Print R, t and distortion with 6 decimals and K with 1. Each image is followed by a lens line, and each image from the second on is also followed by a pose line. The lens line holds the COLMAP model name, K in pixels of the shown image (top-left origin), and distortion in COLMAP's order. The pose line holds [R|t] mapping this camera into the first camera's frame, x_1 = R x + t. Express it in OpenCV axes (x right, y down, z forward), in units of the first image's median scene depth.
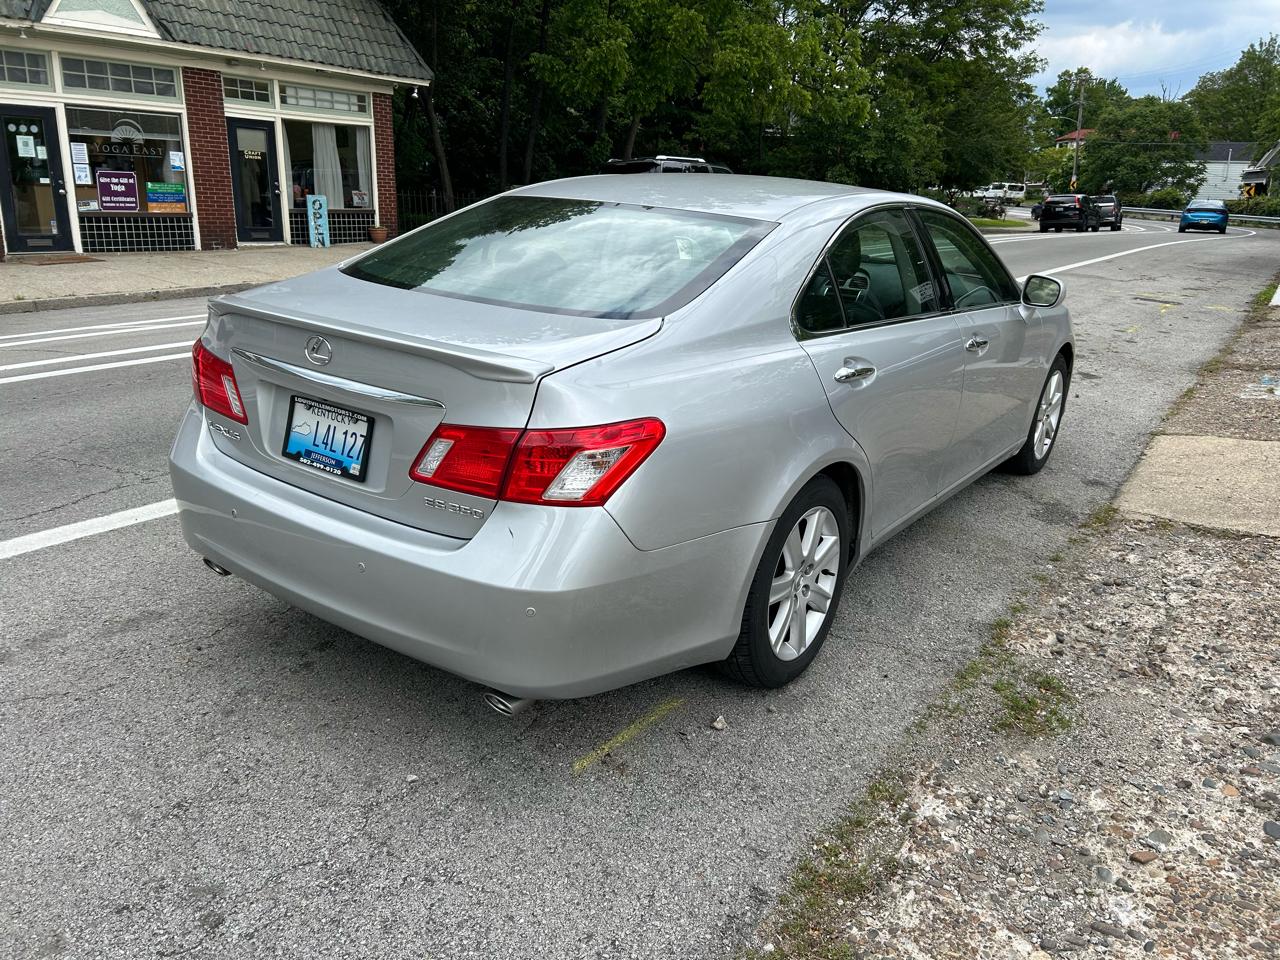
lens RADIAL K [[963.7, 0, 657.6], [0, 963.7, 459.7], [0, 0, 1]] dist [0.053277, -0.057090]
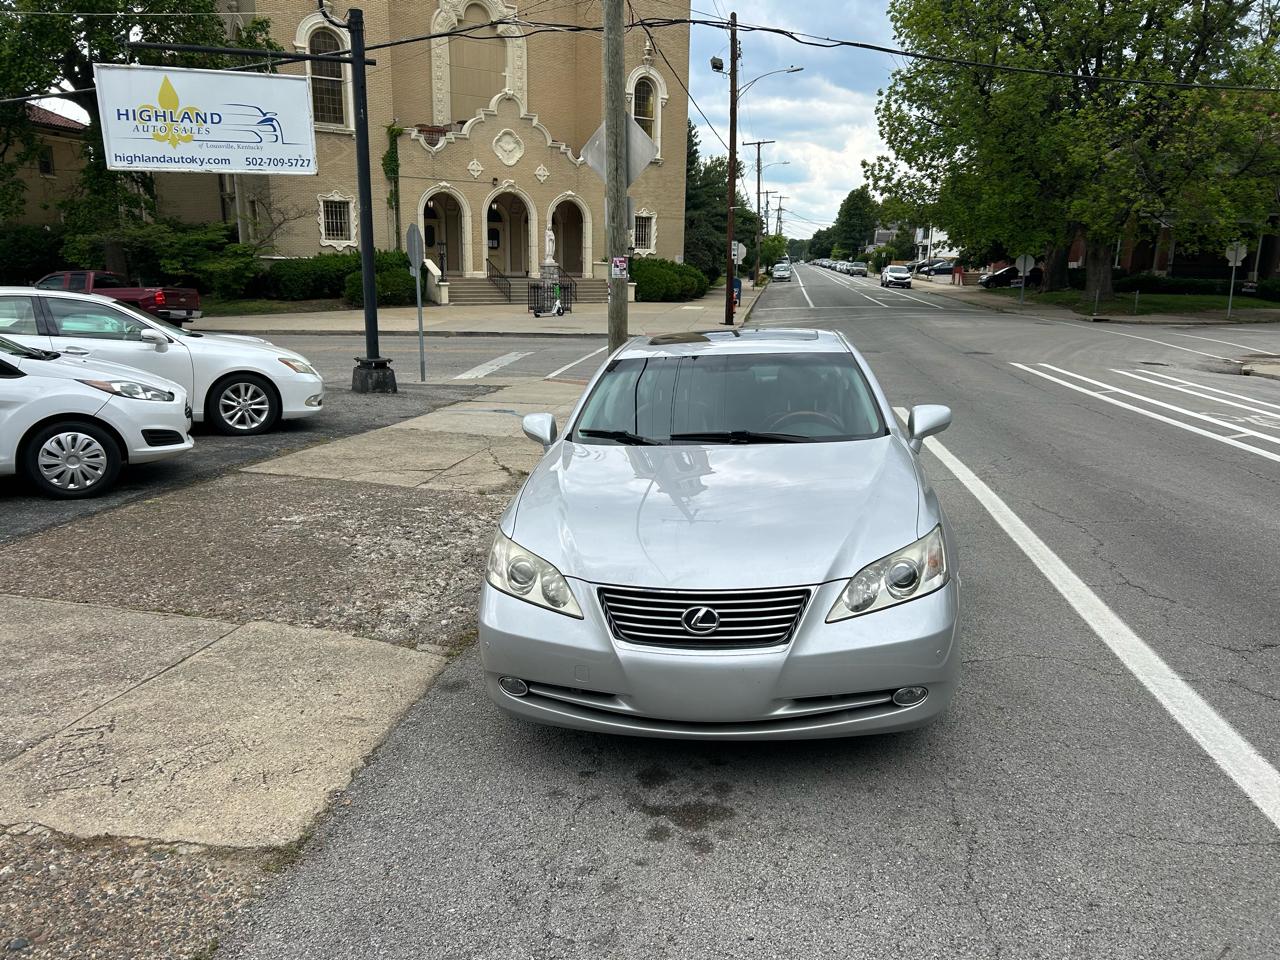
lens RADIAL K [[963.7, 0, 640.3], [0, 963.7, 491.4], [0, 0, 1]] dist [0.053277, -0.057090]
pose [[-0.893241, 0.070610, -0.444000, 0.225600], [-0.146781, 0.887669, 0.436463, -0.175451], [0.424943, 0.455037, -0.782537, 0.558023]]
